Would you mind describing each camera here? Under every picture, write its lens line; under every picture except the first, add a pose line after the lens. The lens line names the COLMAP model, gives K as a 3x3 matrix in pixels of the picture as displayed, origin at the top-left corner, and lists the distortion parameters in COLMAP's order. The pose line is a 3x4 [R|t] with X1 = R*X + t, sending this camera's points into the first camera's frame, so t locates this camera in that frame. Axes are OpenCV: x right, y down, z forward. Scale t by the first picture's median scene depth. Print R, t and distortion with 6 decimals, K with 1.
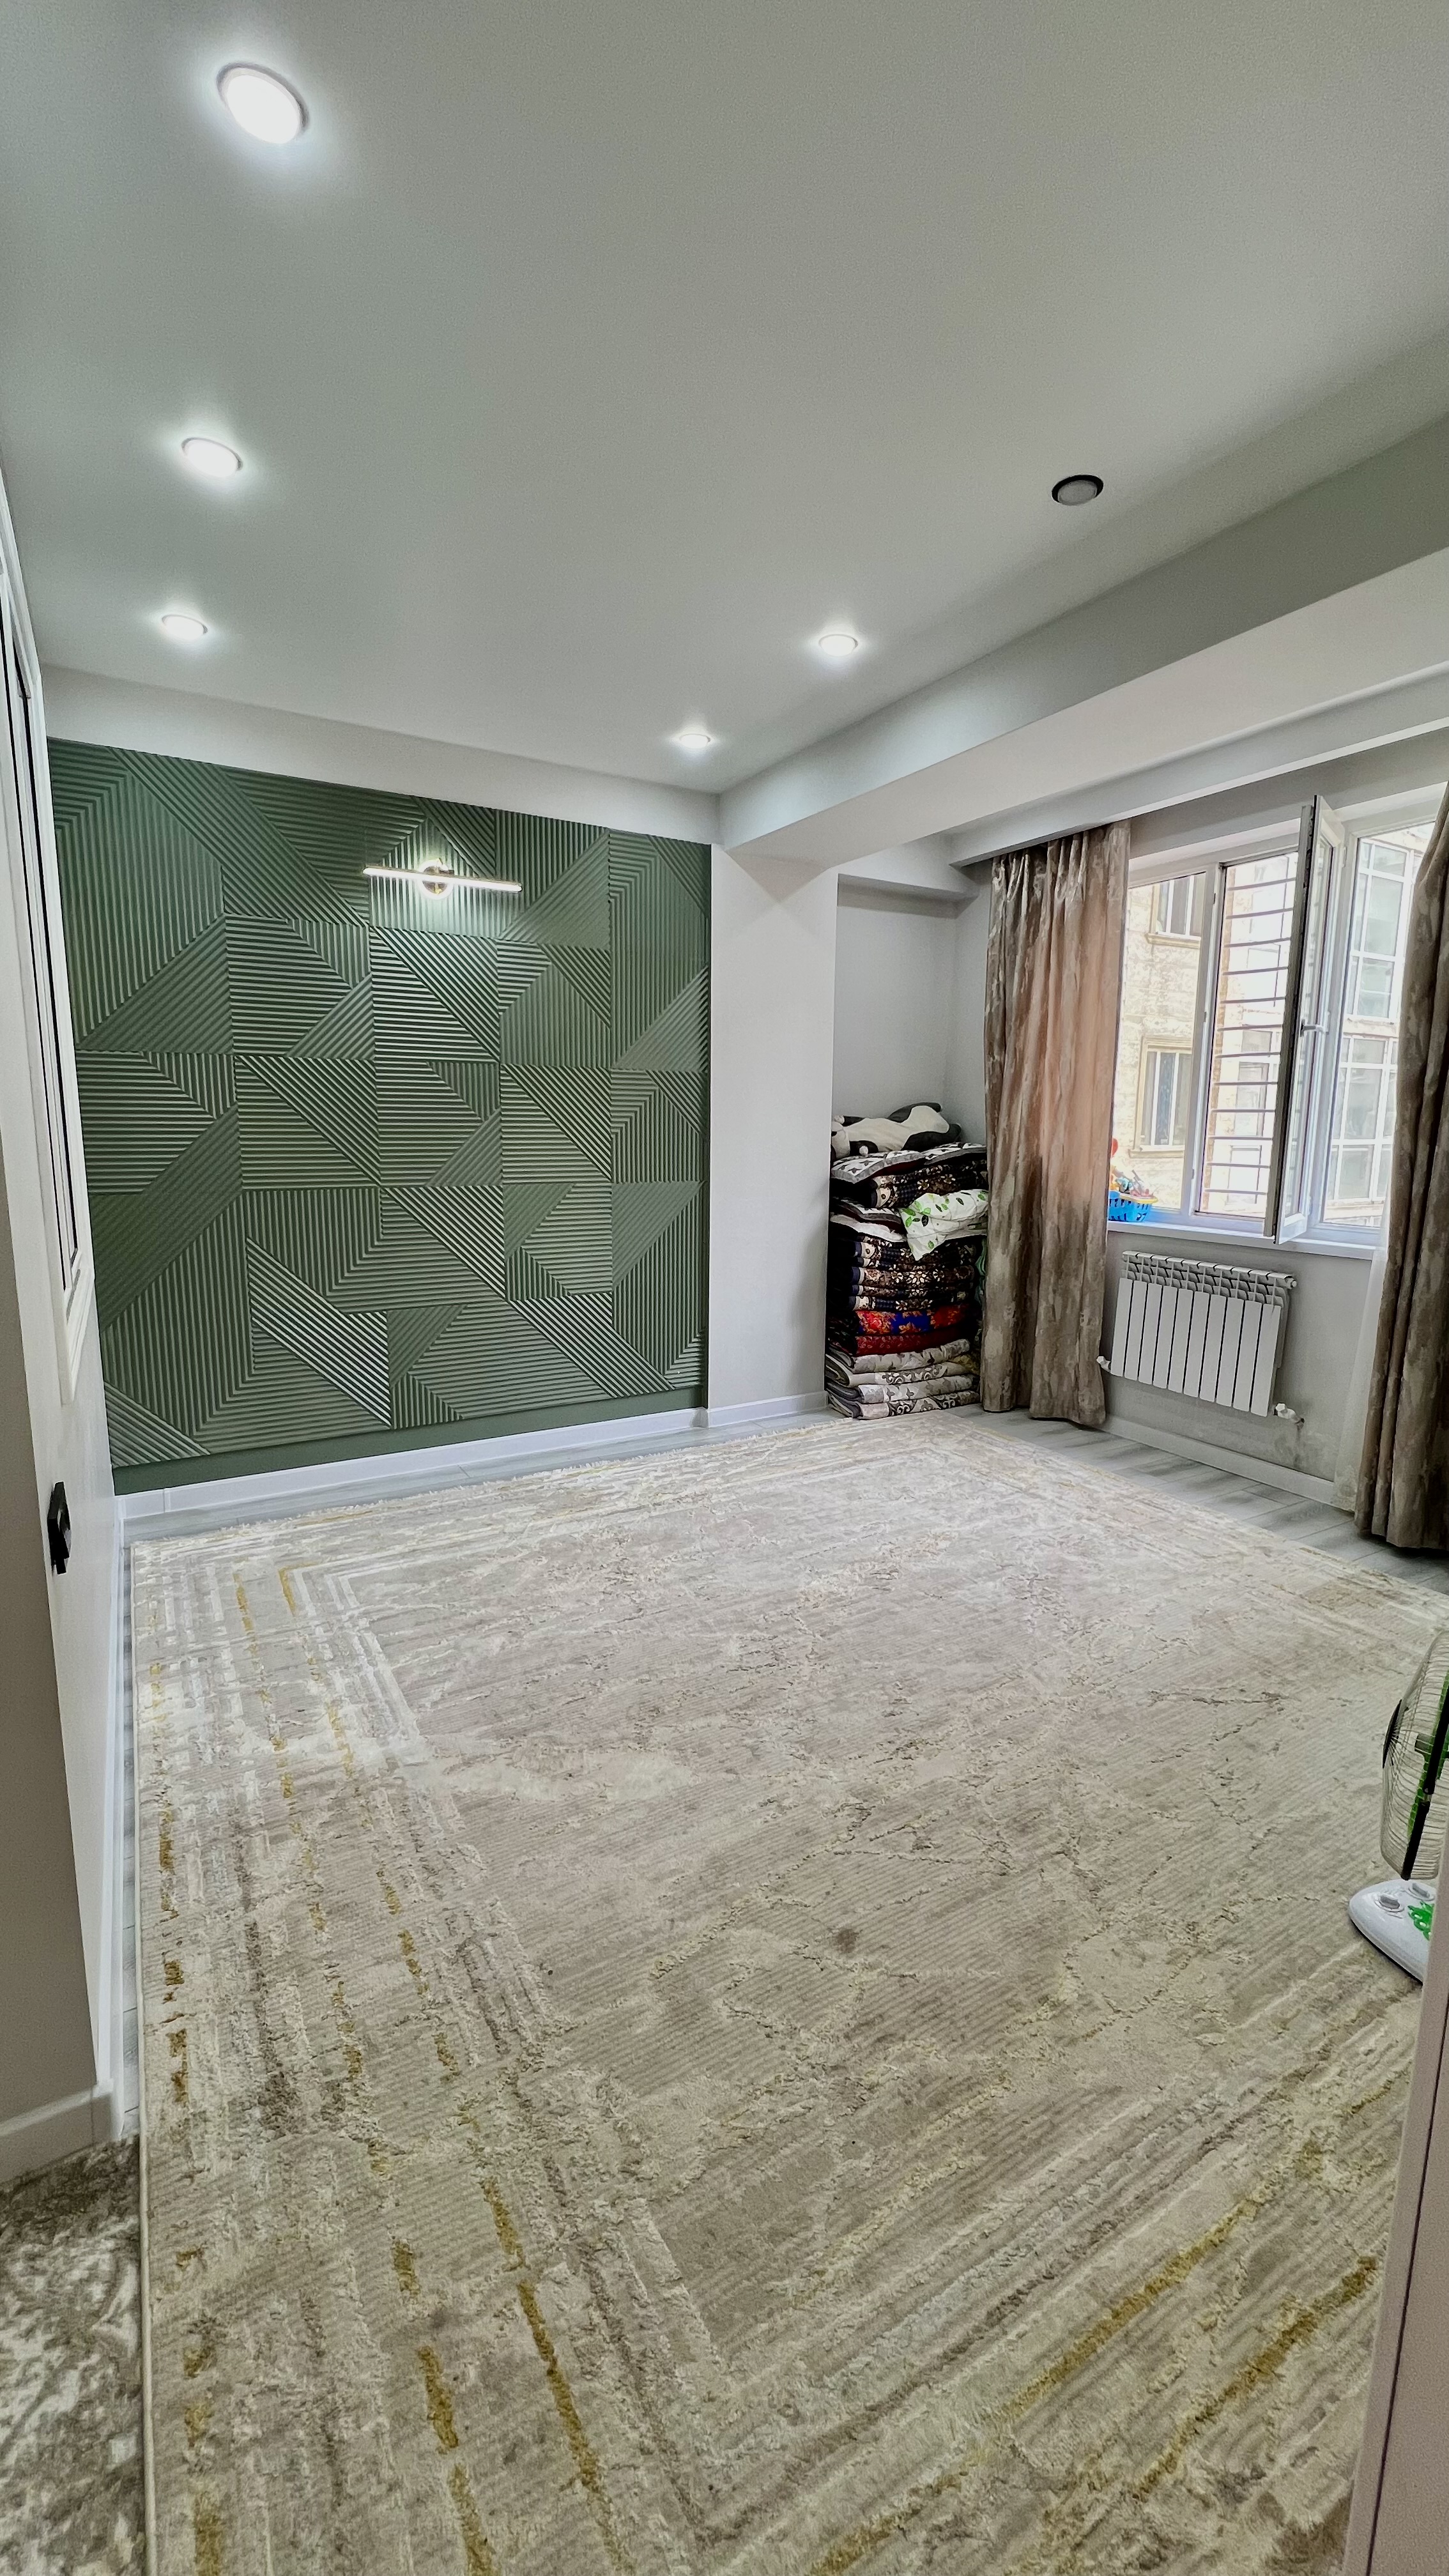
lens RADIAL K [[1026.5, 0, 729.5], [0, 1026.5, 1287.3], [0, 0, 1]] dist [-0.001255, 0.000744]
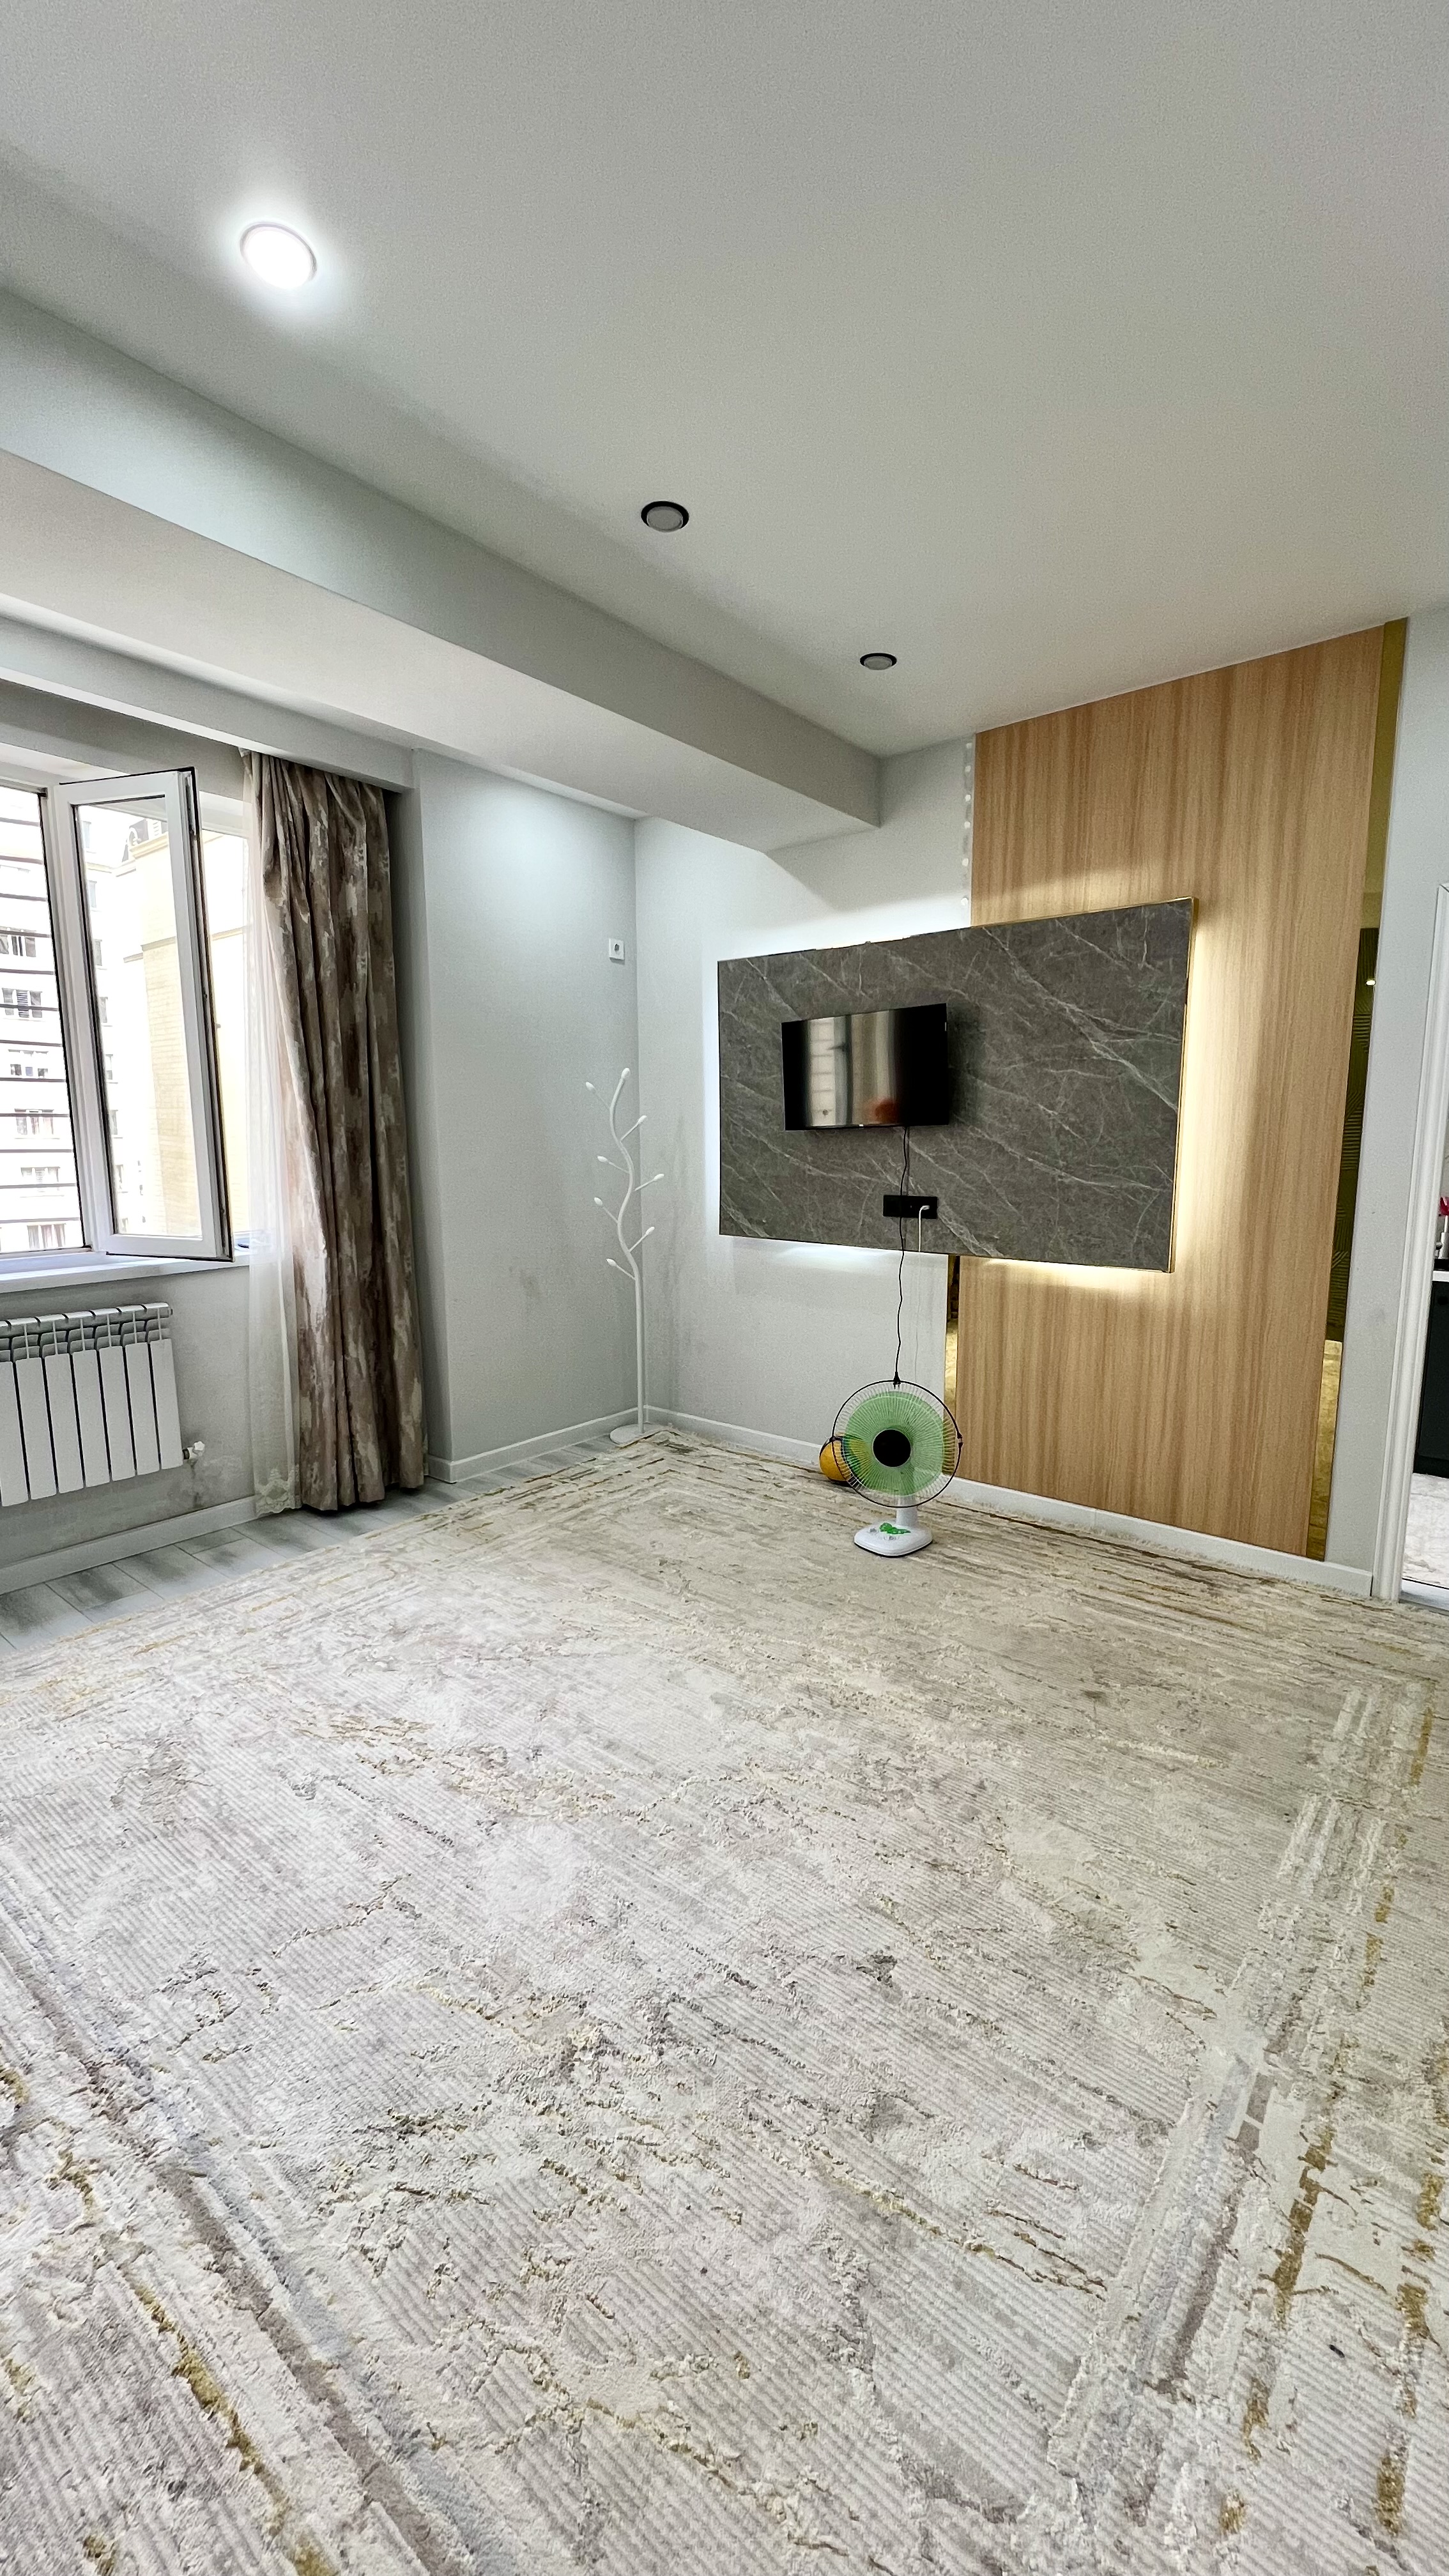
lens RADIAL K [[1026.5, 0, 729.5], [0, 1026.5, 1287.3], [0, 0, 1]] dist [-0.001255, 0.000744]
pose [[-0.360760, -0.155219, 0.919652, -0.487442], [0.147154, 0.964230, 0.220468, -0.164652], [-0.920977, 0.214866, -0.325014, 0.939180]]
